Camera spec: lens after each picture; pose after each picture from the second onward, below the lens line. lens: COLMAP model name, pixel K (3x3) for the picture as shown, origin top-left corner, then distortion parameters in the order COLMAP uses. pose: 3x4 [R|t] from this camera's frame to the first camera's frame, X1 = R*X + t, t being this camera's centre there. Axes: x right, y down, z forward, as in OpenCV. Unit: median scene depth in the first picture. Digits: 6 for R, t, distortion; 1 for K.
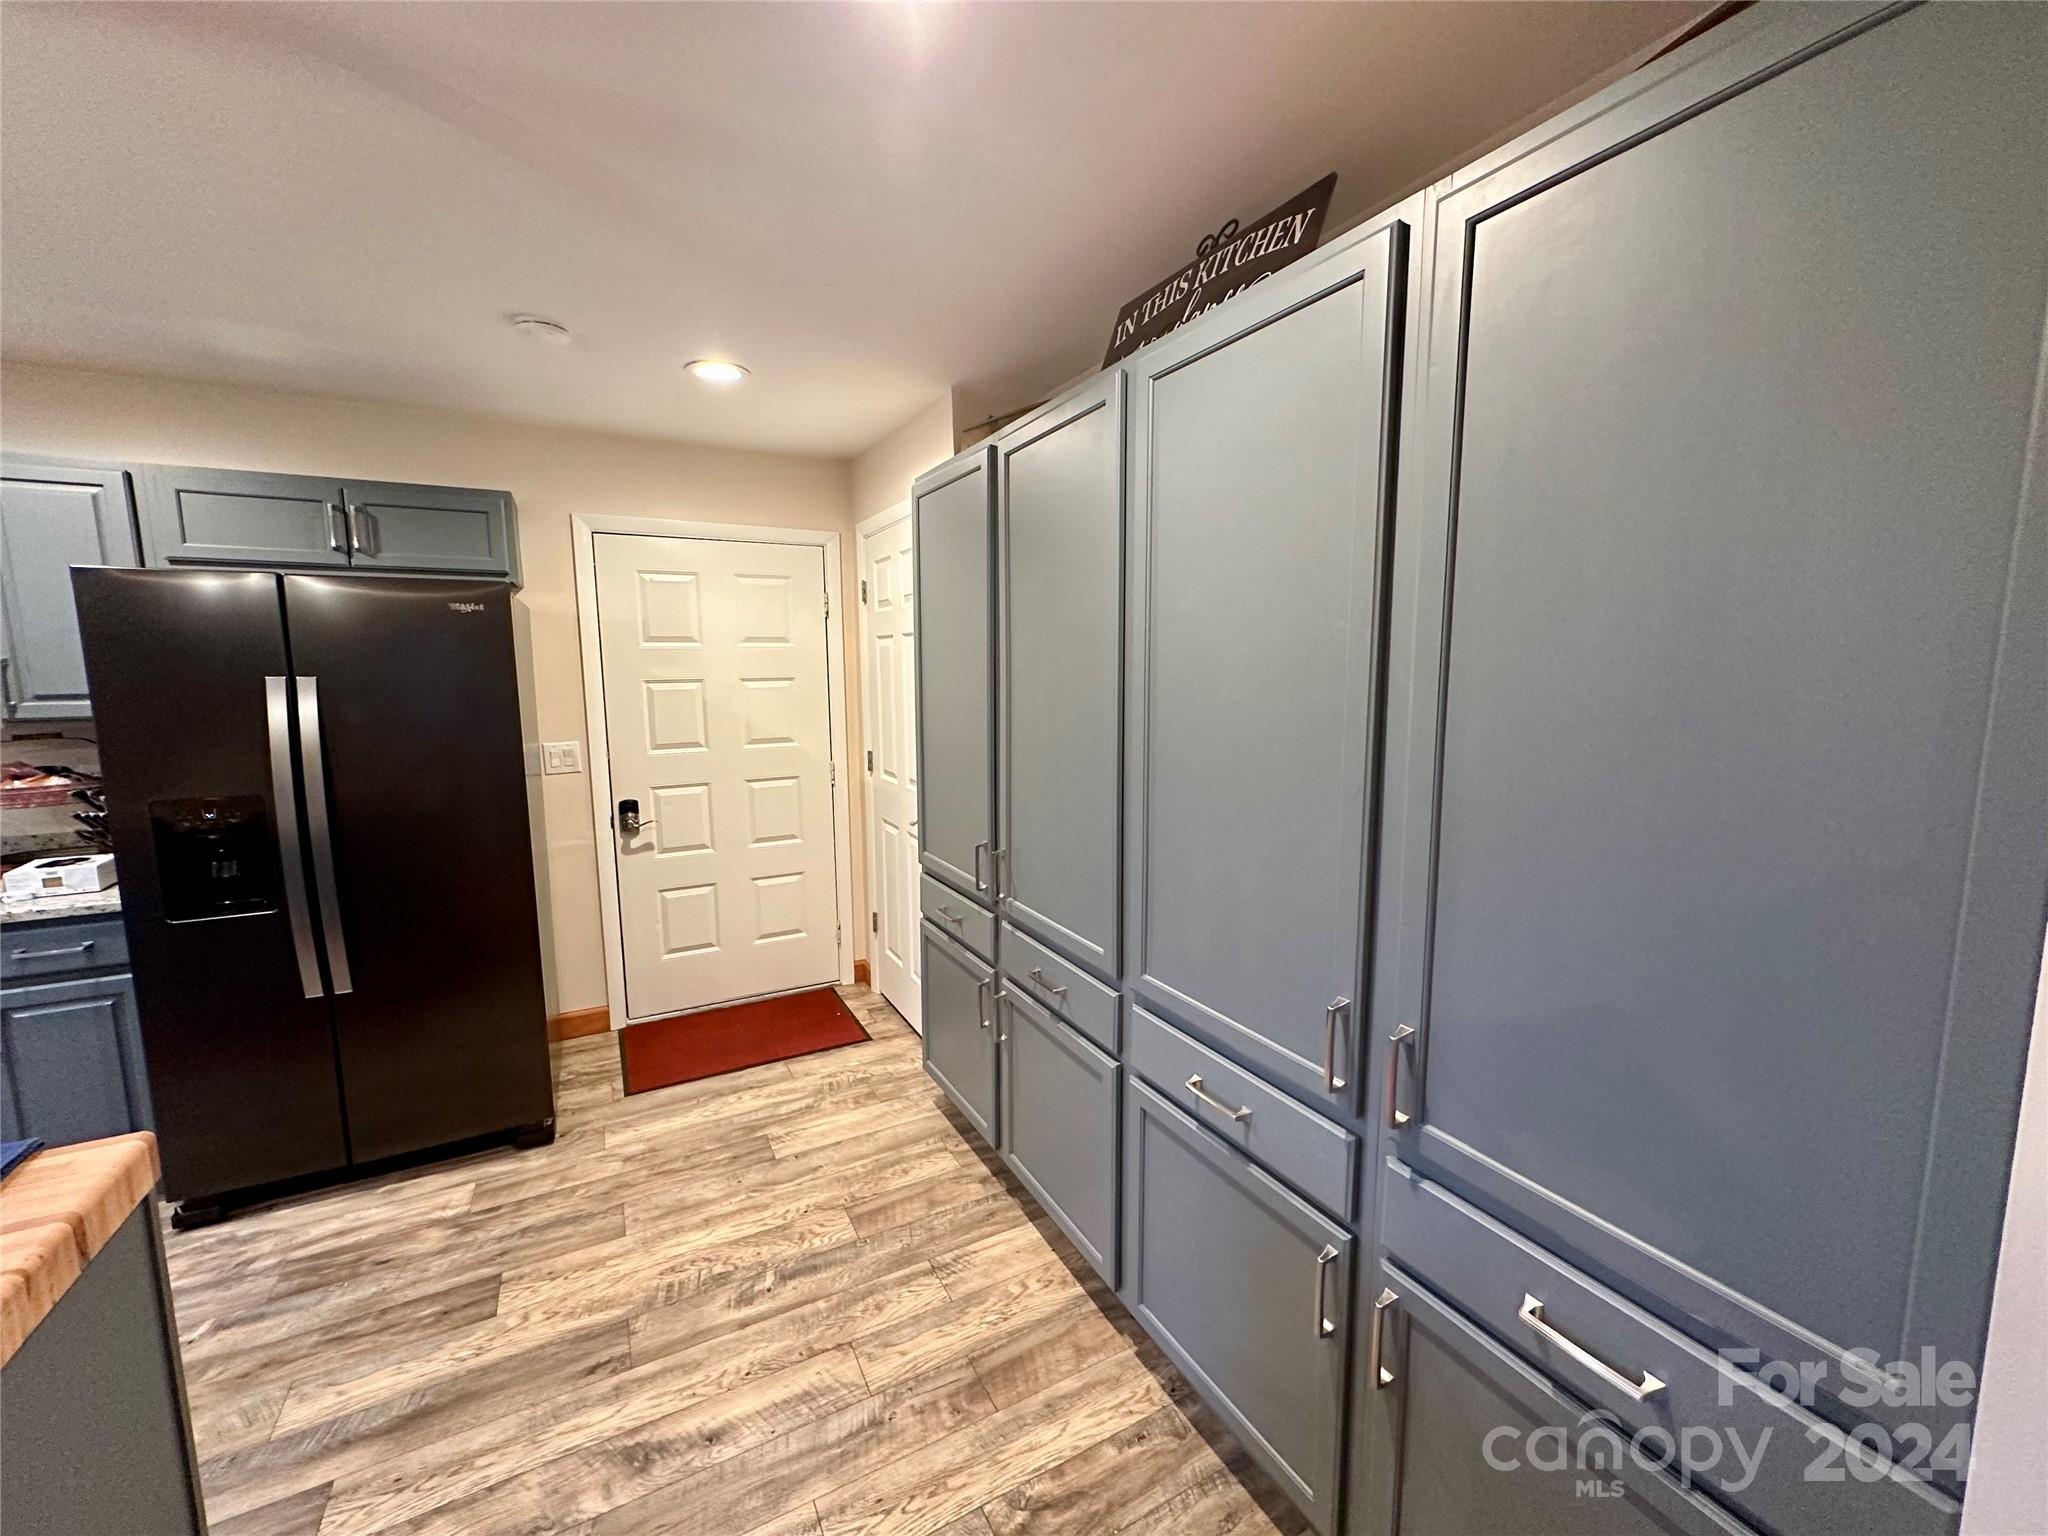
lens RADIAL K [[816.2, 0, 1018.5], [0, 816.2, 762.9], [0, 0, 1]] dist [0.000813, 0.000206]
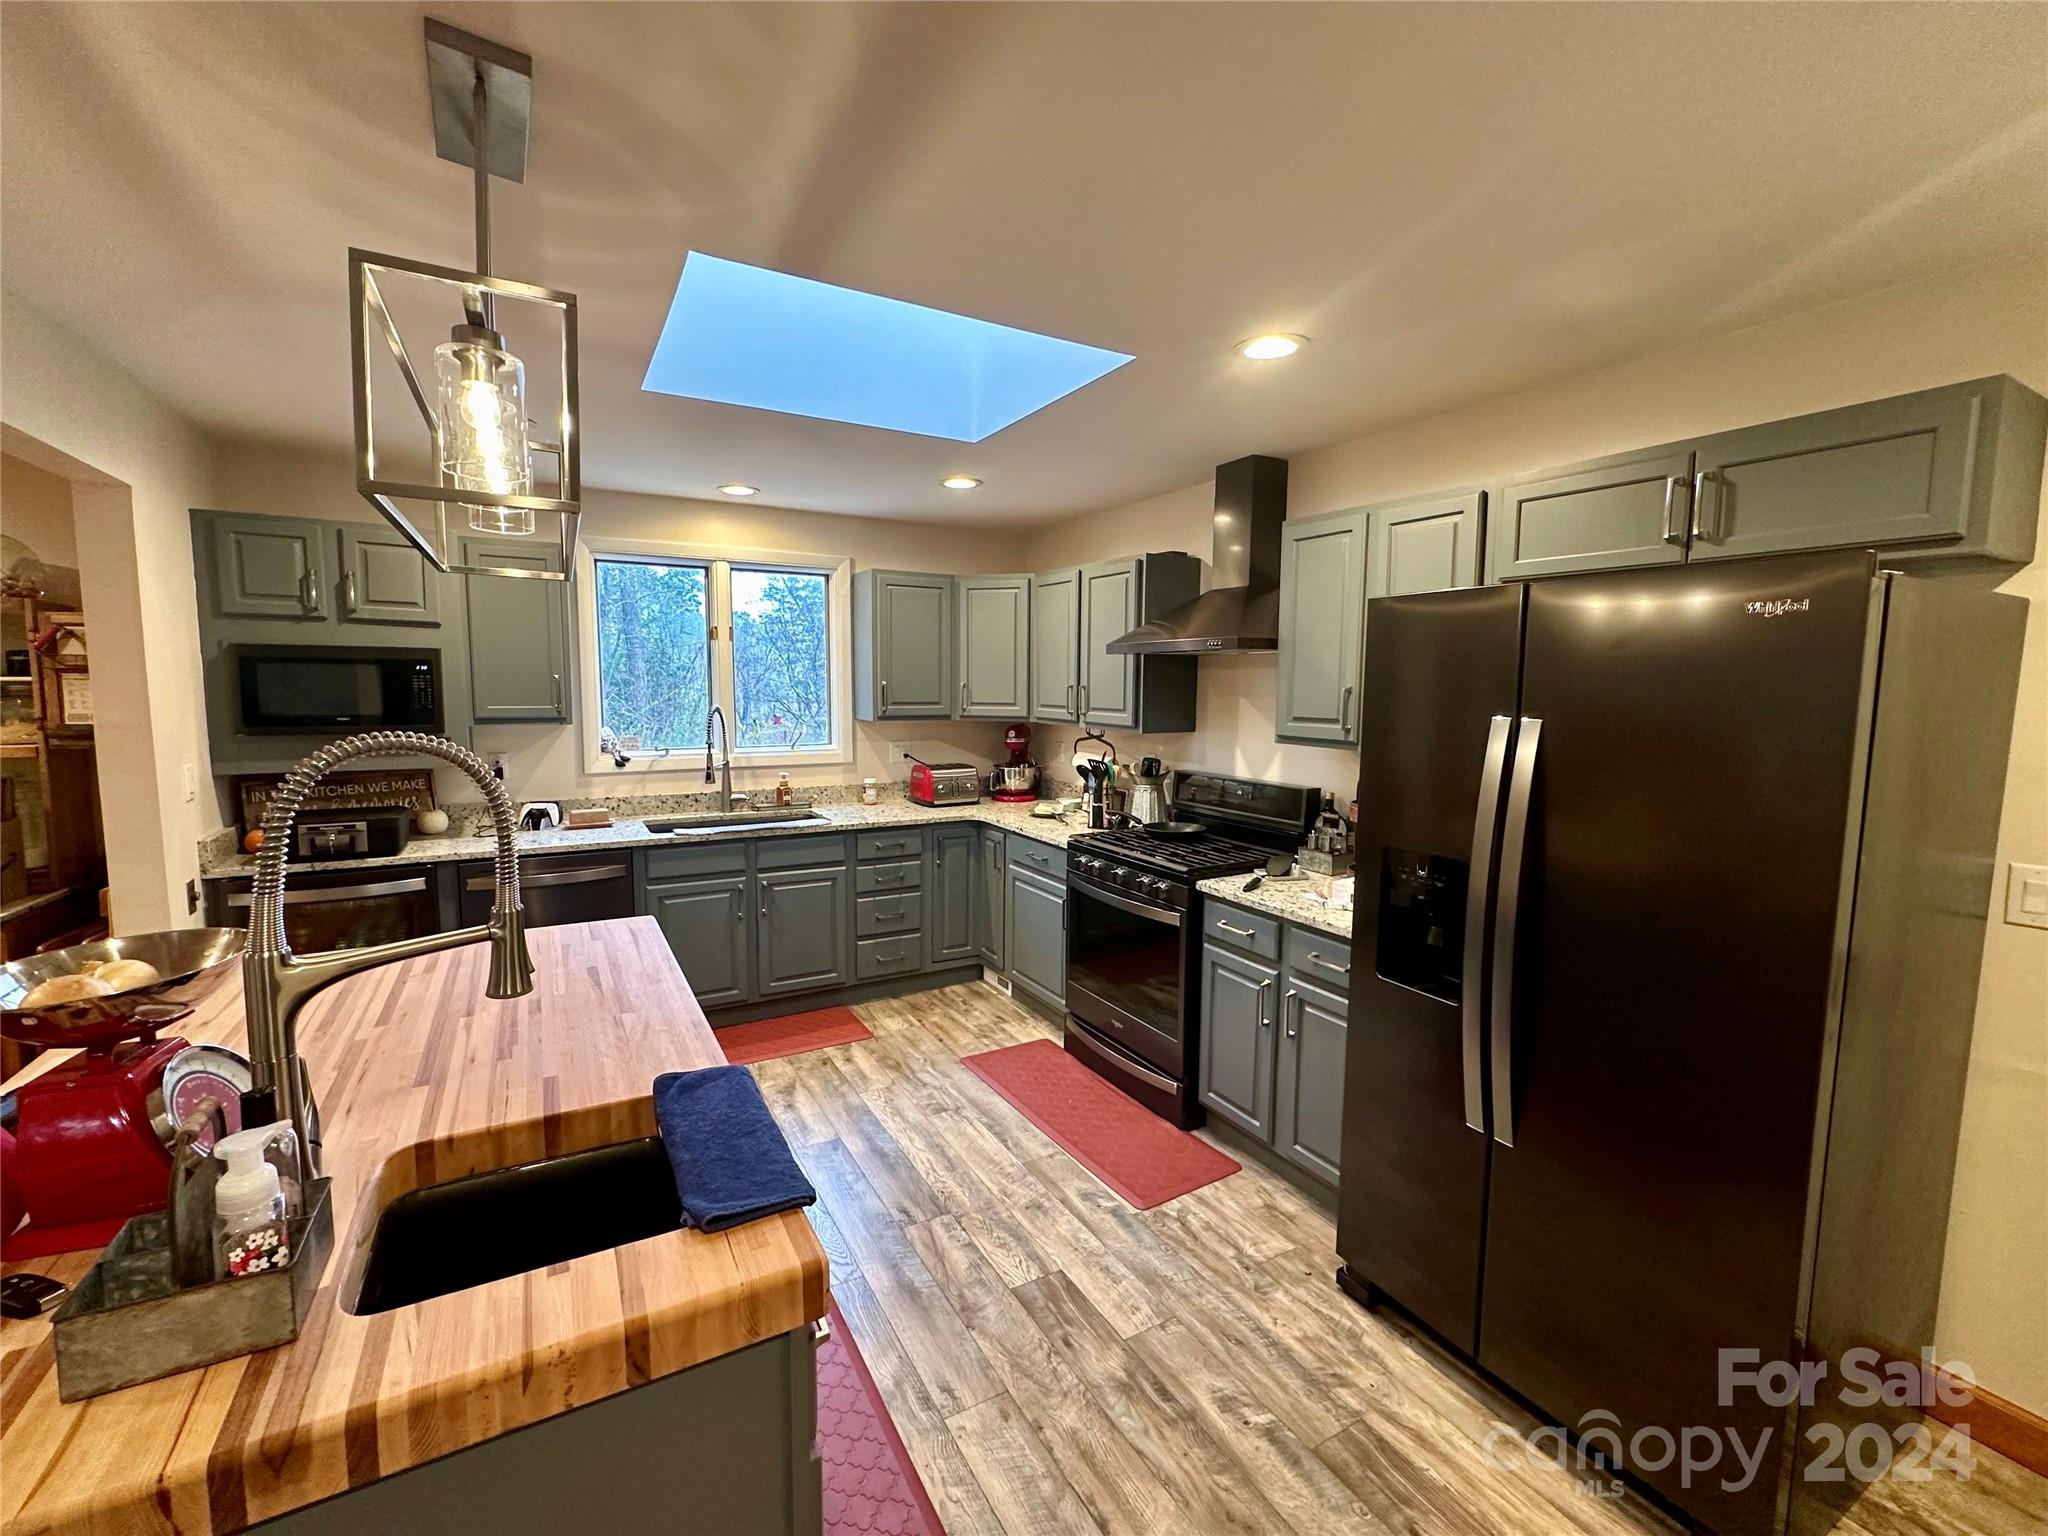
lens RADIAL K [[856.5, 0, 1024.0], [0, 856.5, 770.0], [0, 0, 1]] dist [-0.001237, 0.000218]
pose [[0.031456, 0.105348, -0.993938, -0.108427], [-0.134011, 0.985896, 0.100255, -0.076278], [0.990481, 0.130045, 0.045130, 0.514281]]
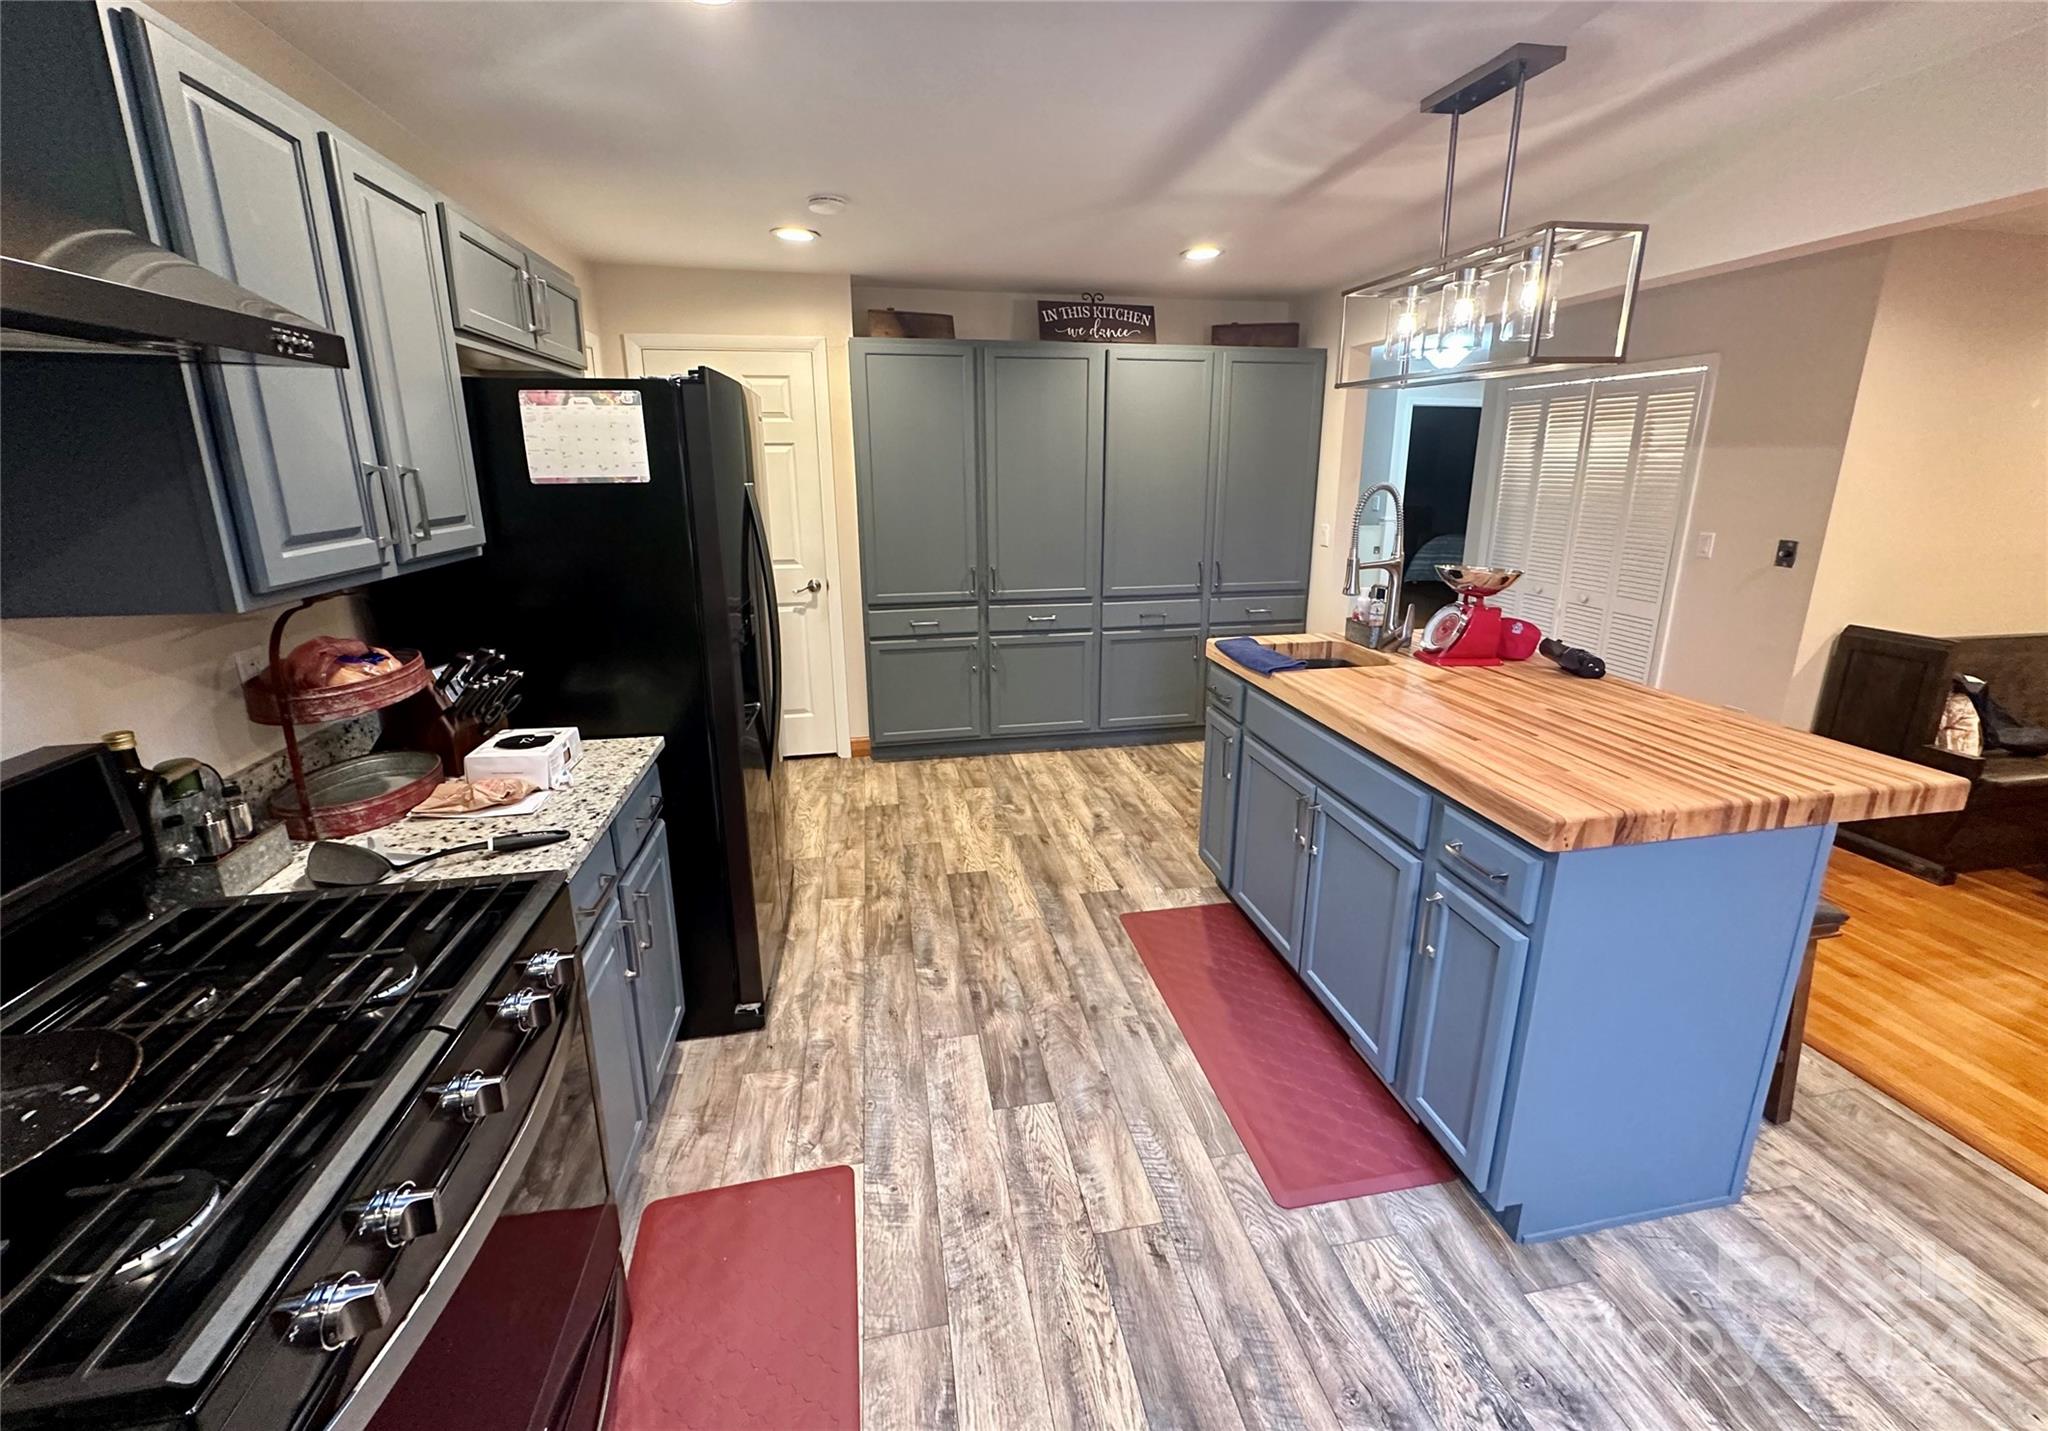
lens RADIAL K [[821.7, 0, 1021.3], [0, 821.7, 663.4], [0, 0, 1]] dist [0.001156, 0.000020]
pose [[0.297540, -0.225789, 0.927626, -1.815129], [0.114637, 0.973051, 0.200075, -0.051414], [-0.947802, 0.046810, 0.315405, 0.339219]]
